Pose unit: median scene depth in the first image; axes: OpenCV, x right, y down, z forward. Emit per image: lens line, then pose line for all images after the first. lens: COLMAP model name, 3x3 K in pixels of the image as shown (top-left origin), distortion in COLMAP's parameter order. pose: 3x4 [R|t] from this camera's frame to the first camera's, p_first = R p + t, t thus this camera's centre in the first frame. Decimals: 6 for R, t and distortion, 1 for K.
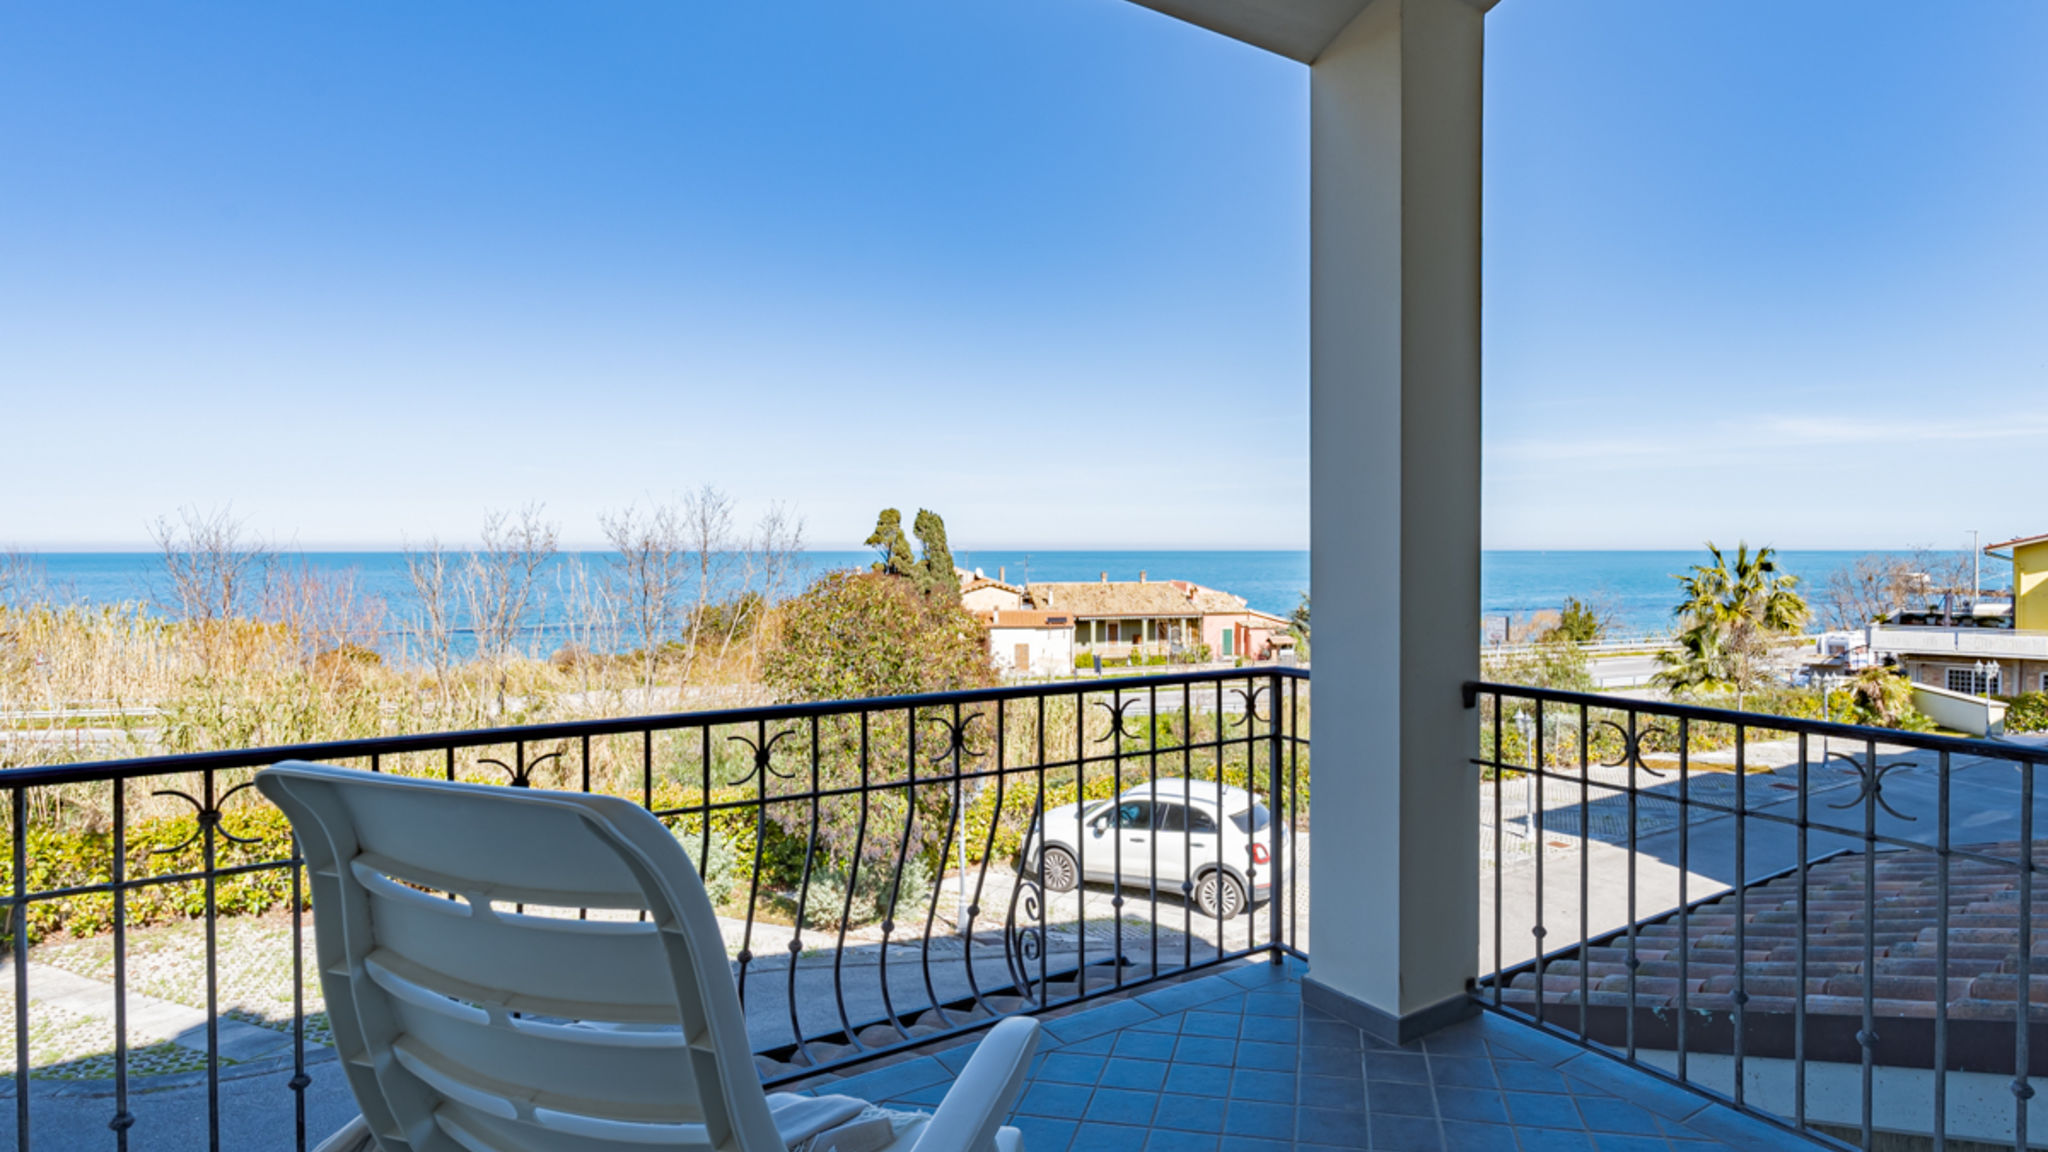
lens RADIAL K [[1413.3, 0, 1024.0], [0, 1413.3, 576.0], [0, 0, 1]] dist [-0.038139, 0.024660]
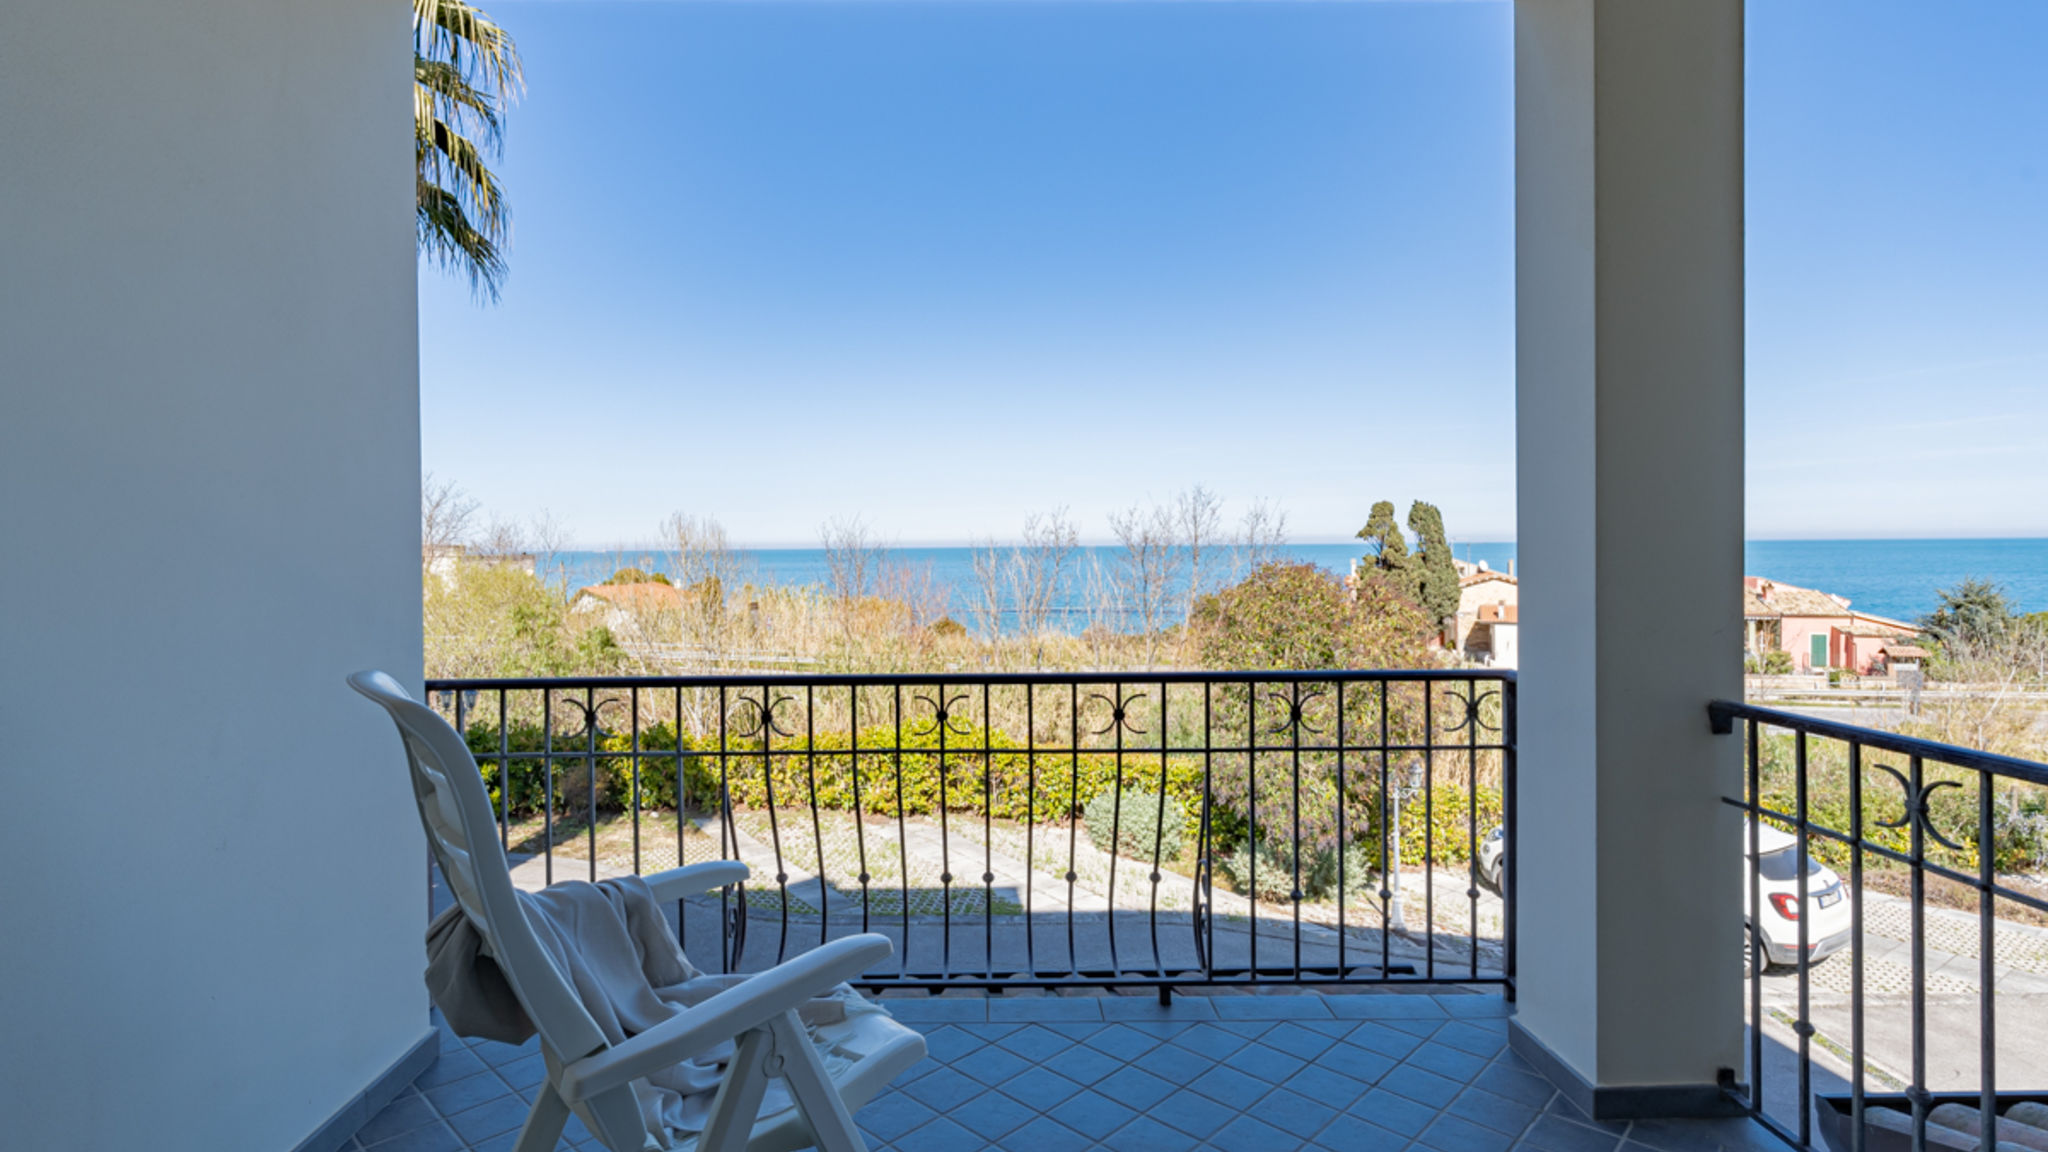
lens RADIAL K [[1413.3, 0, 1024.0], [0, 1413.3, 576.0], [0, 0, 1]] dist [-0.038139, 0.024660]
pose [[0.709778, 0.008701, -0.704371, 0.473307], [-0.004438, 0.999959, 0.007880, -0.001403], [0.704411, -0.002467, 0.709788, 0.115701]]
